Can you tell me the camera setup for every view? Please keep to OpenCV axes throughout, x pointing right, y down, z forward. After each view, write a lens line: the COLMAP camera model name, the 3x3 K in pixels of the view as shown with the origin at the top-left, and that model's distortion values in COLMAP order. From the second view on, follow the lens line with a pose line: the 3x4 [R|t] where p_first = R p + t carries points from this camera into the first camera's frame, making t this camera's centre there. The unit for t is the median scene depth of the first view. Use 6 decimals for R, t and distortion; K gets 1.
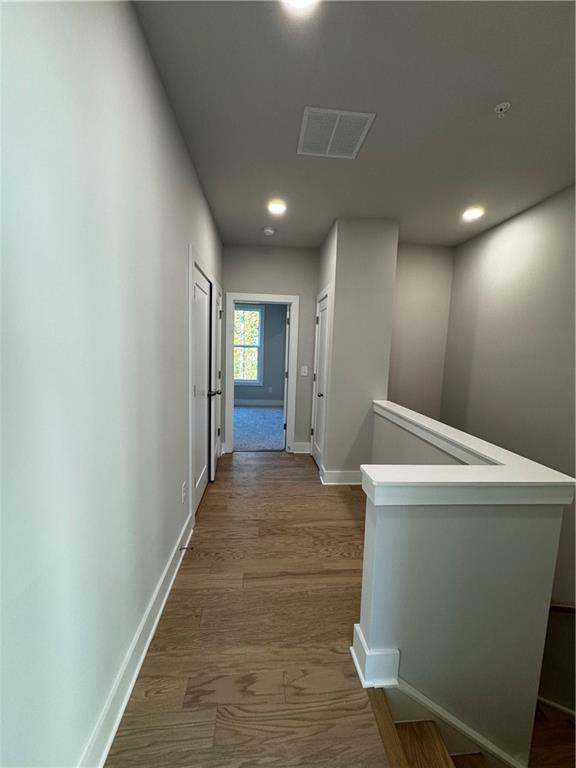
lens RADIAL K [[307.7, 0, 290.3], [0, 307.7, 385.0], [0, 0, 1]] dist [-0.000764, 0.000366]
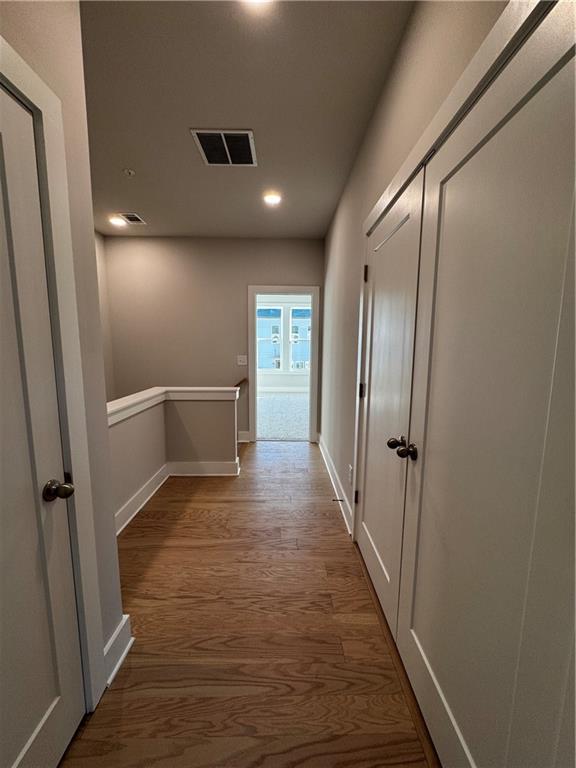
lens RADIAL K [[307.7, 0, 289.4], [0, 307.7, 384.0], [0, 0, 1]] dist [-0.000764, 0.000366]
pose [[-0.996219, -0.053584, 0.068391, -0.169983], [-0.035618, 0.969858, 0.241053, -0.189678], [-0.079246, 0.237706, -0.968099, 1.791968]]
